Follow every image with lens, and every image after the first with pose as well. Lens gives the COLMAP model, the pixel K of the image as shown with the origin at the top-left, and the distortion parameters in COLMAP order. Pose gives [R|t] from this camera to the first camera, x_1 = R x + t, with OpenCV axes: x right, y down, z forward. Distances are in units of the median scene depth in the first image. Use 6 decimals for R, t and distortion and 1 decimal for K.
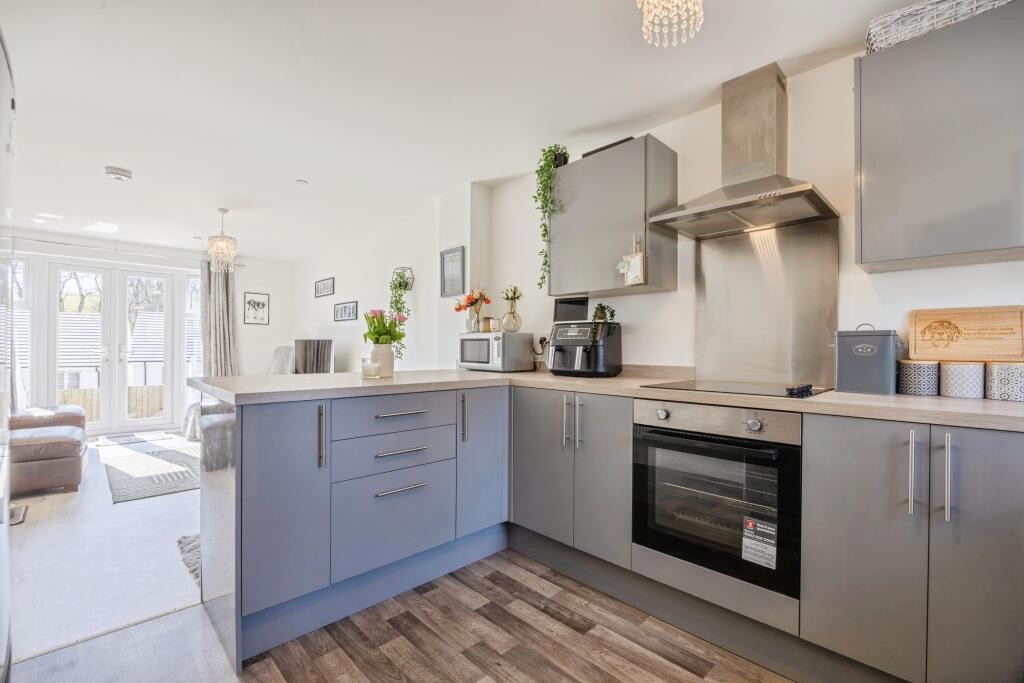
lens RADIAL K [[444.8, 0, 518.0], [0, 444.8, 344.1], [0, 0, 1]] dist [-0.018444, 0.000242]
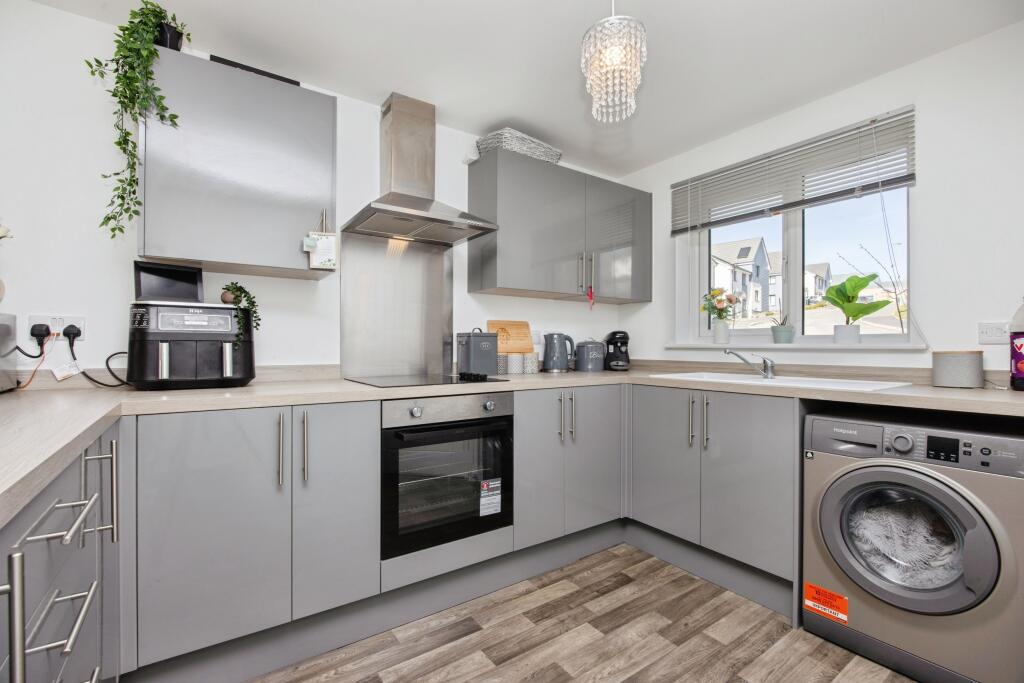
lens RADIAL K [[444.8, 0, 516.1], [0, 444.8, 344.7], [0, 0, 1]] dist [-0.018444, 0.000242]
pose [[0.168180, -0.002151, 0.985754, -0.695257], [-0.010612, 0.999936, 0.003992, 0.002286], [-0.985699, -0.011132, 0.168146, 0.702378]]
